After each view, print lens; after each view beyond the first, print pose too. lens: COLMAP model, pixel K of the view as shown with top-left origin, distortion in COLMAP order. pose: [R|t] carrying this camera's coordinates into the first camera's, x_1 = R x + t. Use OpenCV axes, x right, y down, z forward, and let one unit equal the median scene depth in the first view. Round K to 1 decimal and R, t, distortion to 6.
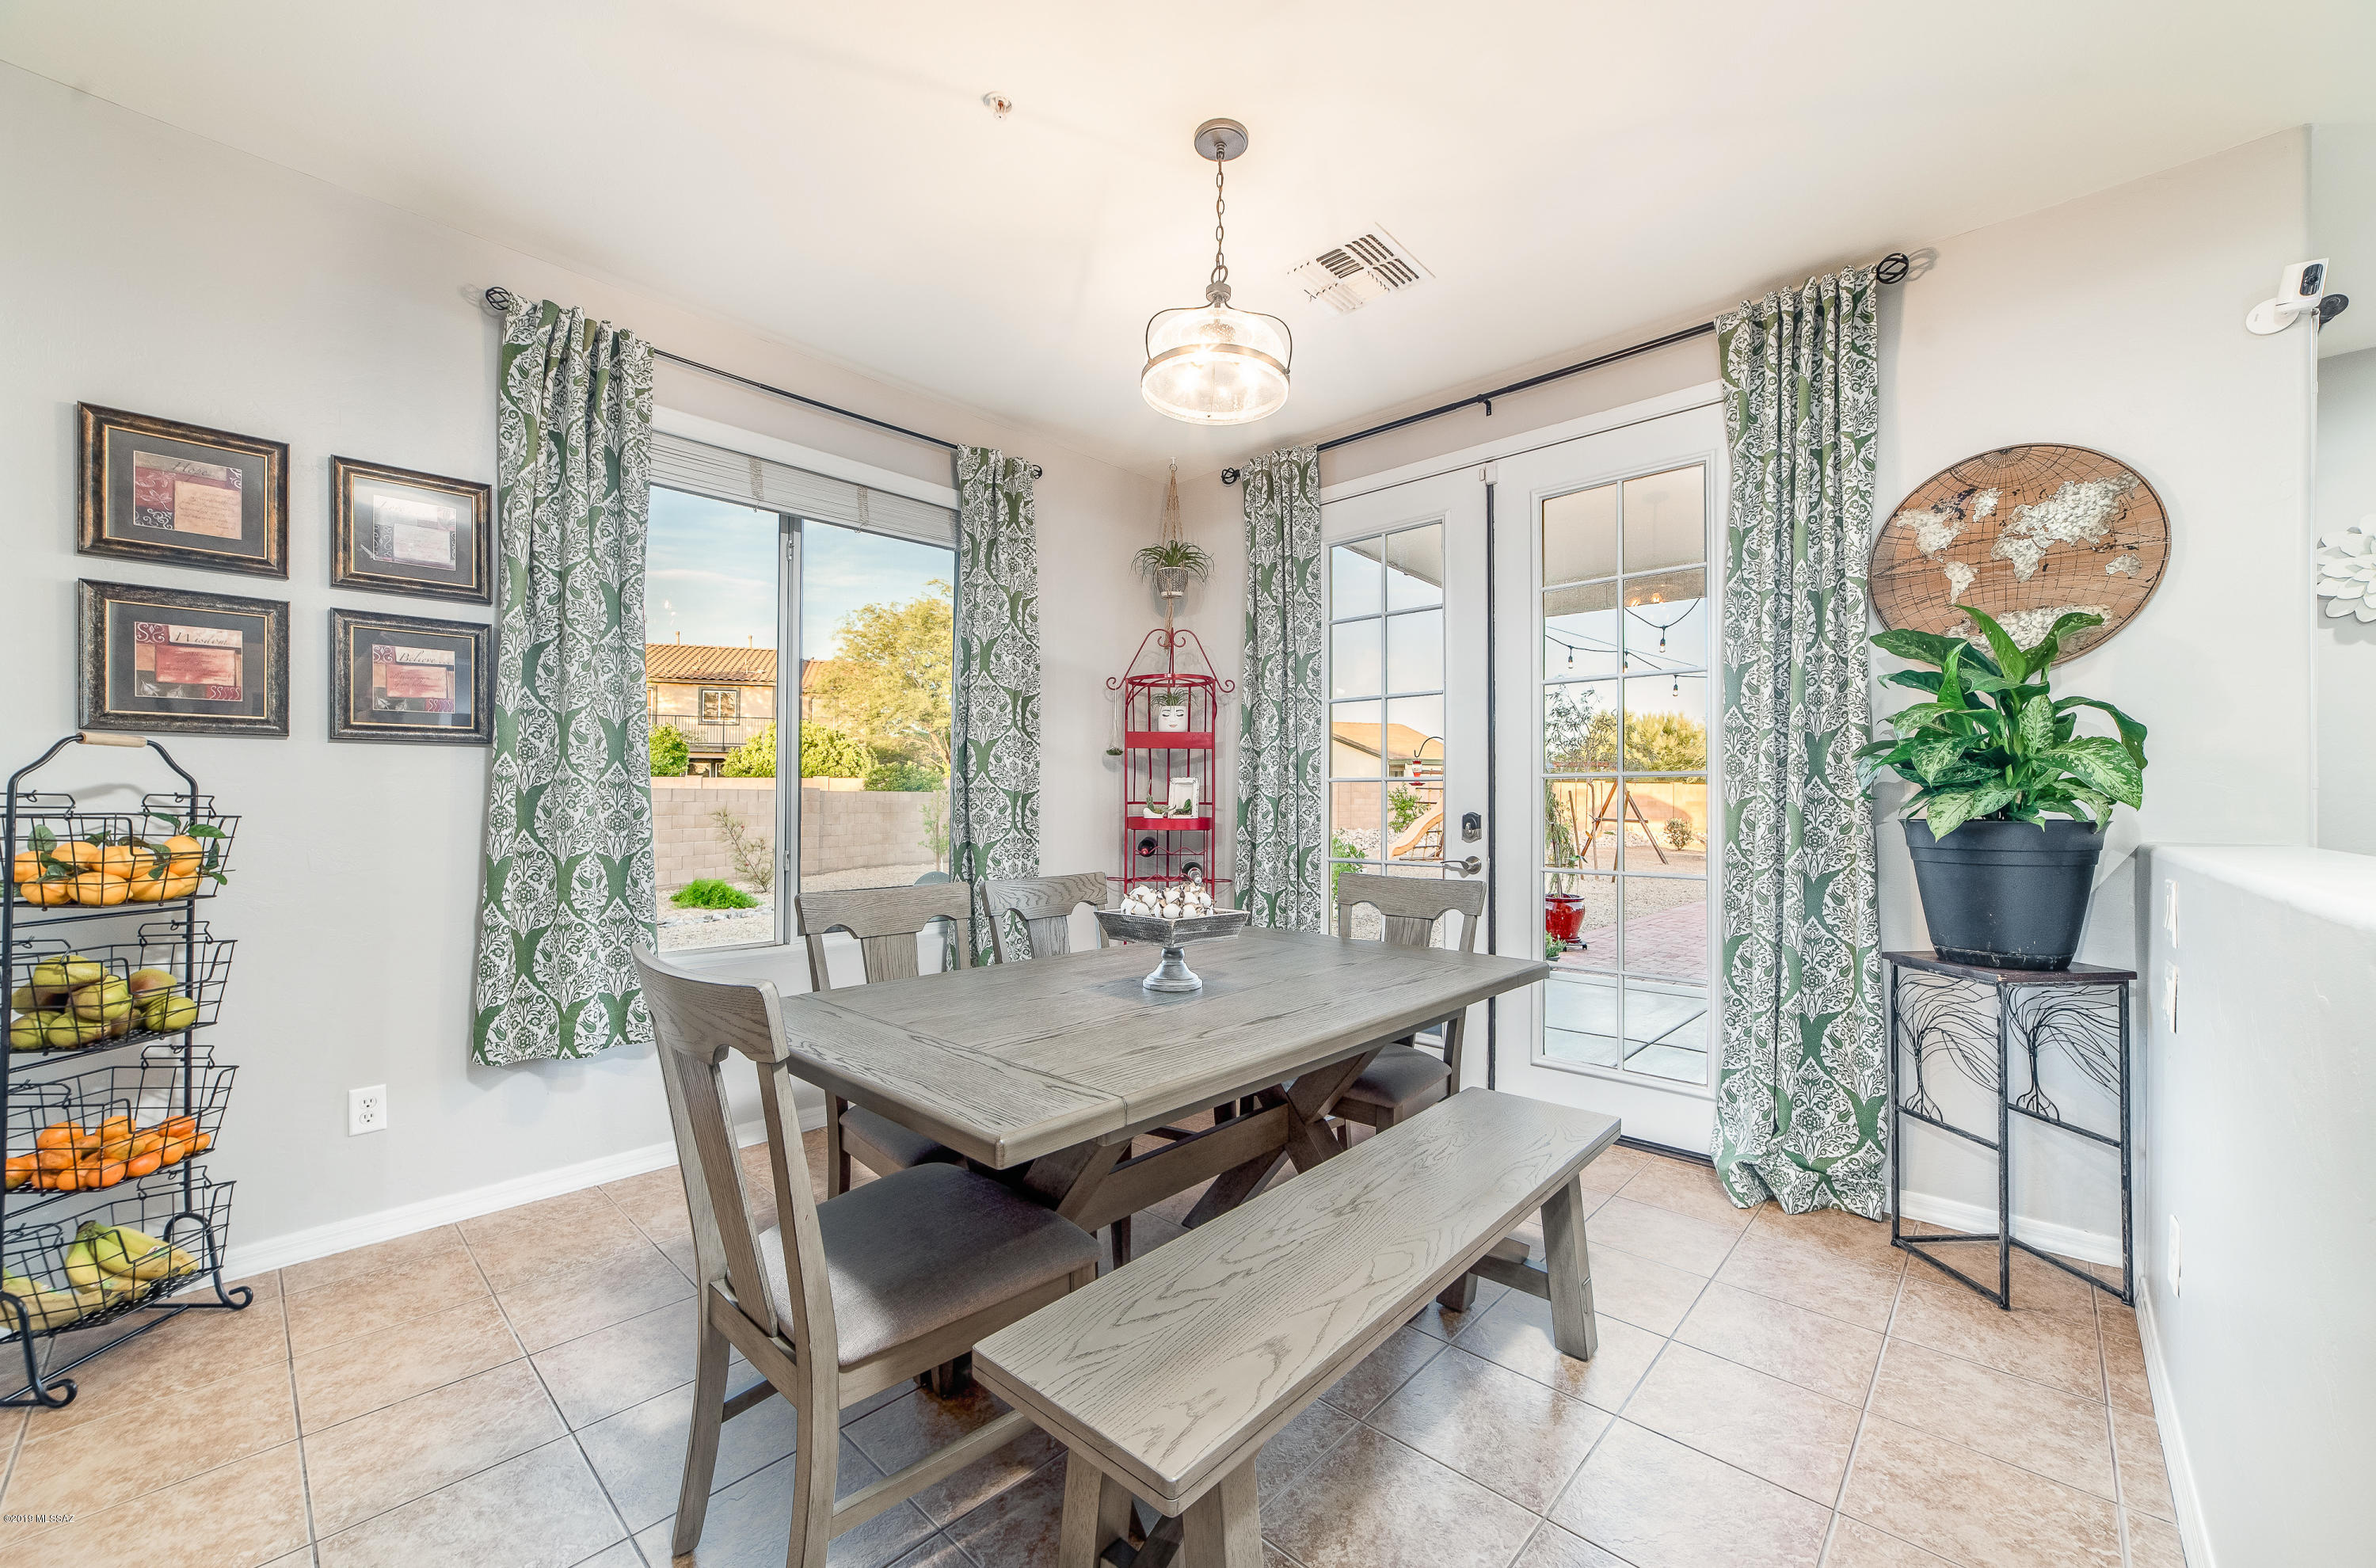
lens RADIAL K [[923.0, 0, 1177.0], [0, 923.0, 792.0], [0, 0, 1]] dist [-0.011363, 0.001661]
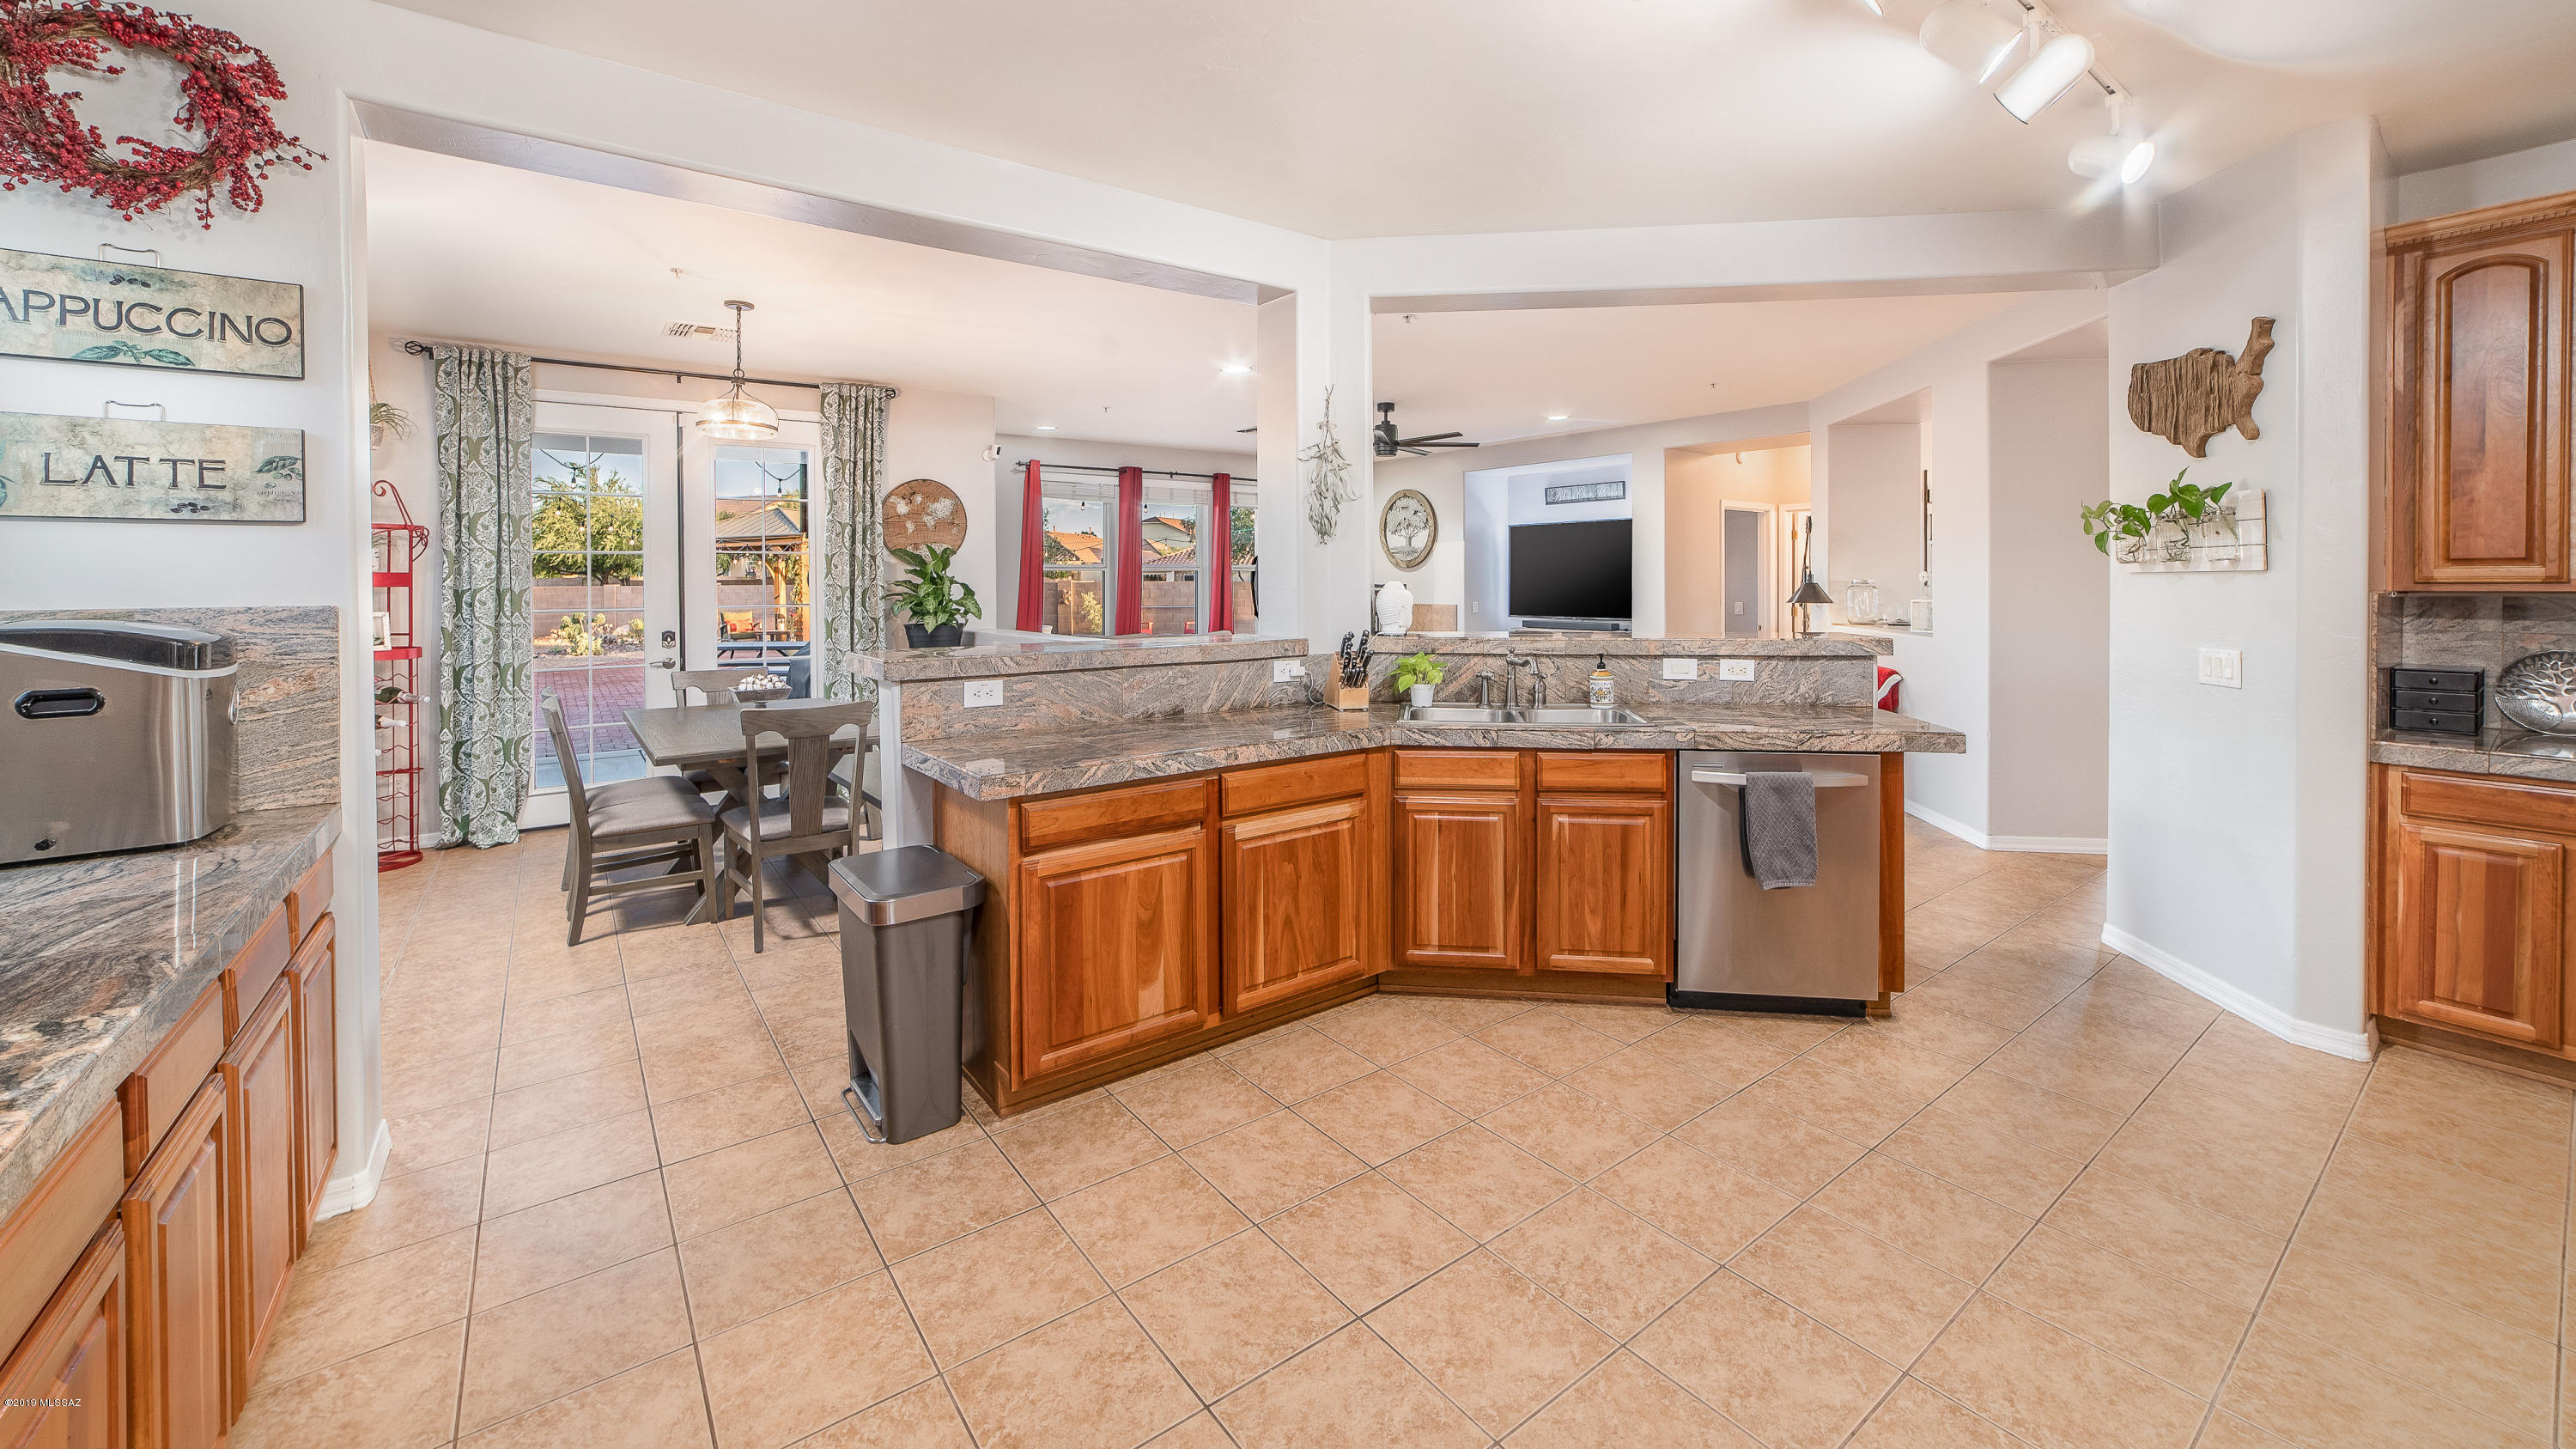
lens RADIAL K [[1000.8, 0, 1281.7], [0, 1000.8, 596.2], [0, 0, 1]] dist [-0.005832, 0.001297]
pose [[0.164454, -0.022355, 0.986131, -1.794772], [-0.001030, 0.999739, 0.022835, -0.115787], [-0.986384, -0.004771, 0.164388, -0.481979]]
